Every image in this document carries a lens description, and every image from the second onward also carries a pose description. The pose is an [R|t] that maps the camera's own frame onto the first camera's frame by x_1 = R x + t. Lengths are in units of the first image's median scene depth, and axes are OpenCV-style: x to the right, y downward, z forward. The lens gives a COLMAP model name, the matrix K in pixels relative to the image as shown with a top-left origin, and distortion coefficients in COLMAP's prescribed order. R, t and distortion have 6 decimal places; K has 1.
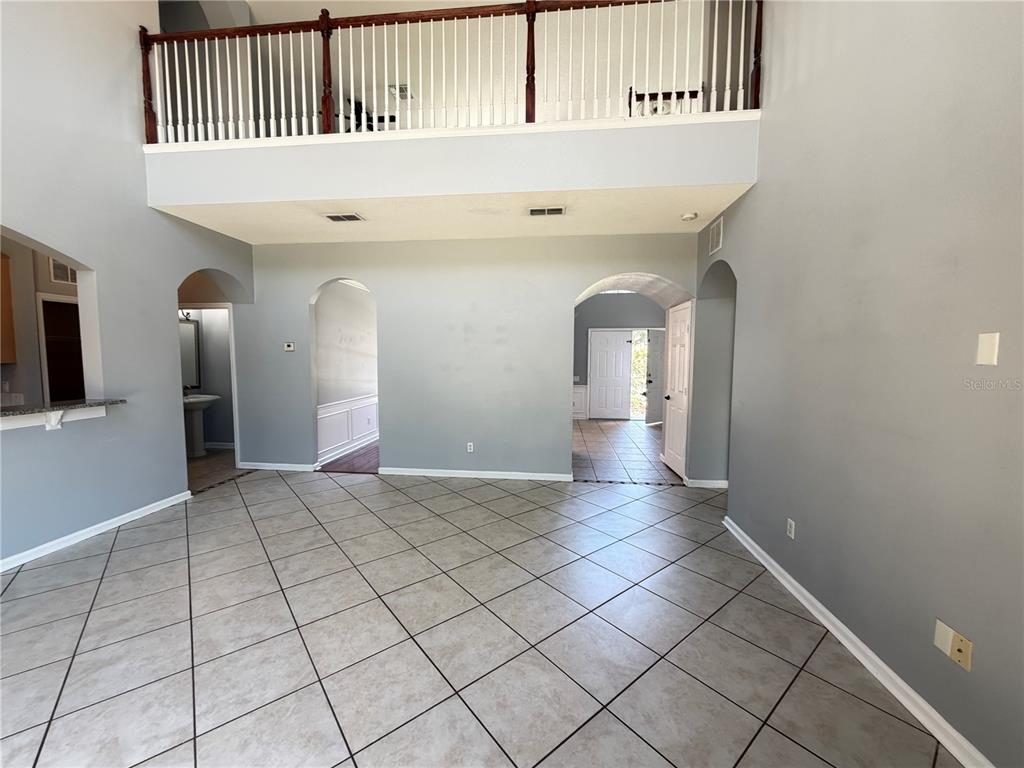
lens RADIAL K [[414.0, 0, 512.0], [0, 414.0, 384.0], [0, 0, 1]] dist [-0.000389, 0.000001]
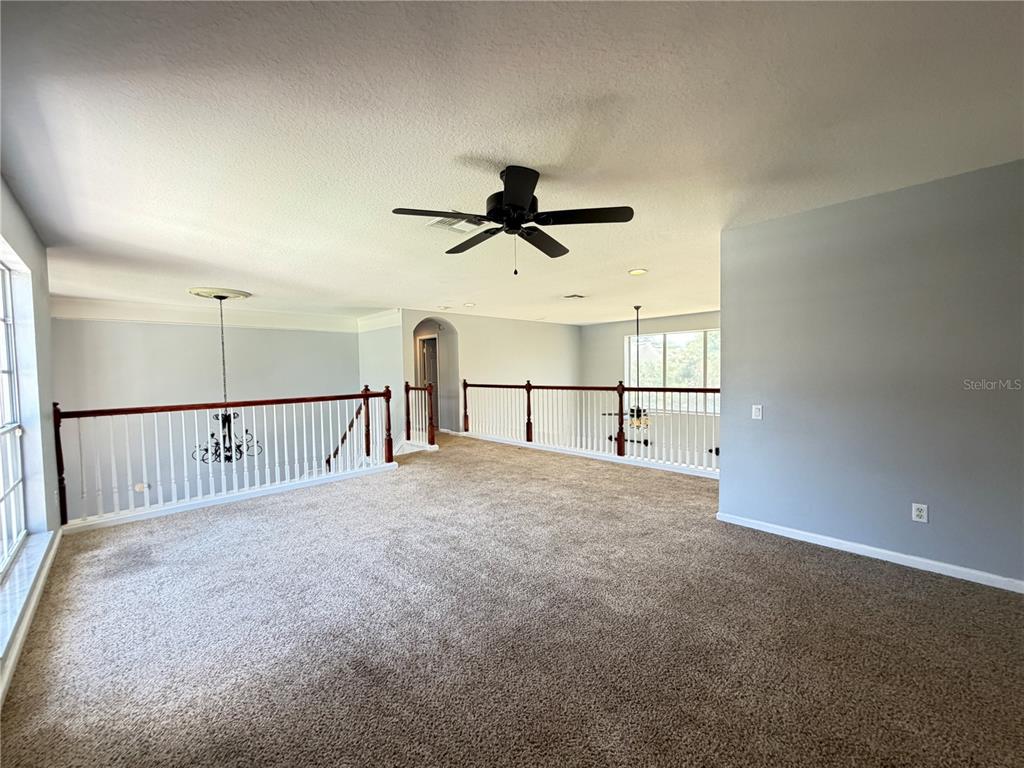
lens RADIAL K [[414.0, 0, 512.0], [0, 414.0, 384.0], [0, 0, 1]] dist [-0.000389, 0.000001]
pose [[0.500018, 0.071557, 0.863053, -1.802556], [0.589998, 0.701373, -0.399973, -0.117594], [-0.633943, 0.709193, 0.308481, 0.360932]]
